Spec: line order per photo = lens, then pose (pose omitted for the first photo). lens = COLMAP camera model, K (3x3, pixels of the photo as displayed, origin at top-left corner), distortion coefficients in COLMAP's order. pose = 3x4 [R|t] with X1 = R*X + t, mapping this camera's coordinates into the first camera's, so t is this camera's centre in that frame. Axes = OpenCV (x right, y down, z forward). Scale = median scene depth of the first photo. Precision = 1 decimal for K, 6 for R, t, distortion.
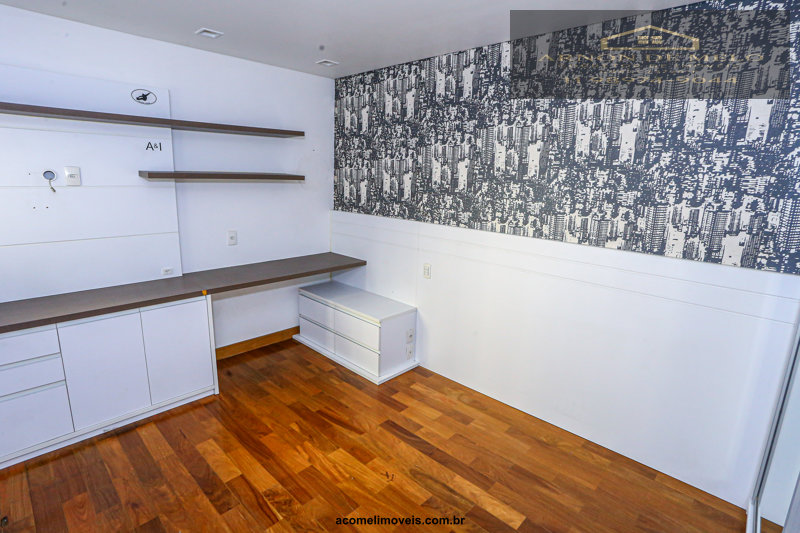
lens RADIAL K [[400.2, 0, 404.7], [0, 400.2, 258.0], [0, 0, 1]] dist [-0.070549, 0.023653]
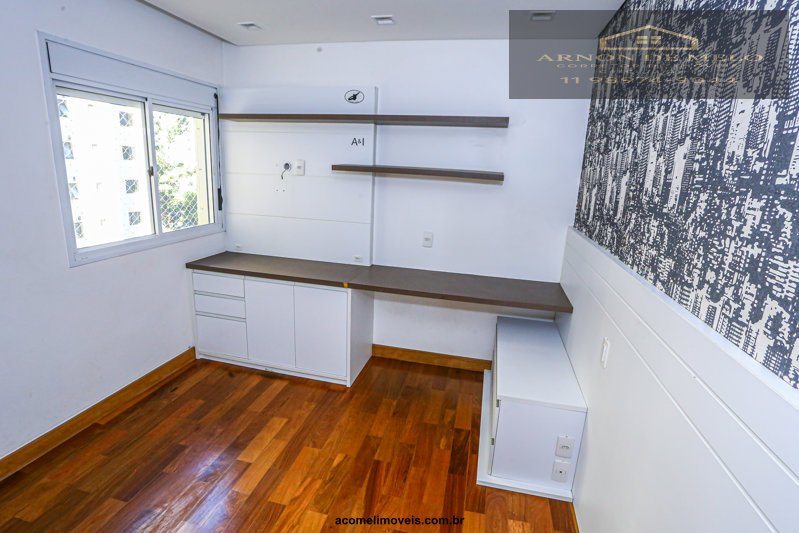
lens RADIAL K [[399.7, 0, 404.2], [0, 399.7, 258.0], [0, 0, 1]] dist [-0.070549, 0.023653]
pose [[0.505930, 0.186857, -0.842092, 0.401109], [-0.207558, 0.973942, 0.091413, -0.100198], [0.837230, 0.128534, 0.531531, 0.557619]]
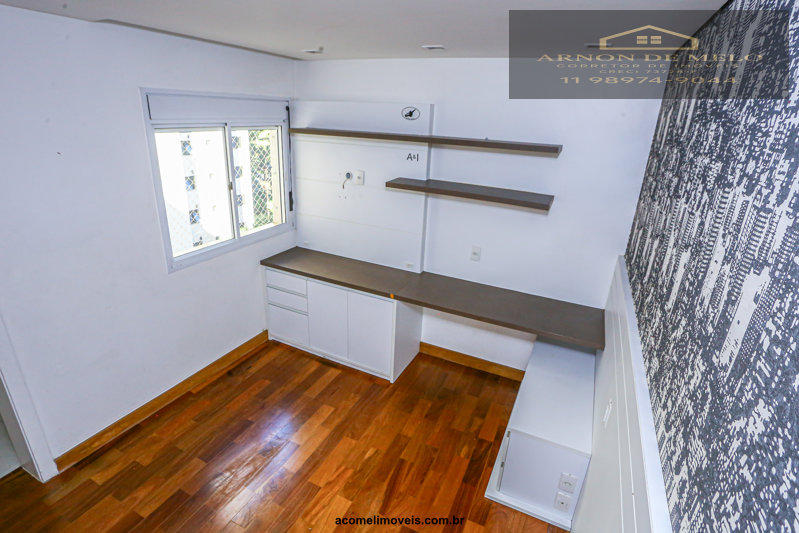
lens RADIAL K [[401.9, 0, 403.0], [0, 401.9, 258.2], [0, 0, 1]] dist [-0.083274, 0.033515]
pose [[0.303363, 0.309654, -0.901158, 0.466467], [-0.231954, 0.941275, 0.245355, -0.286392], [0.924212, 0.134596, 0.357374, 0.595241]]
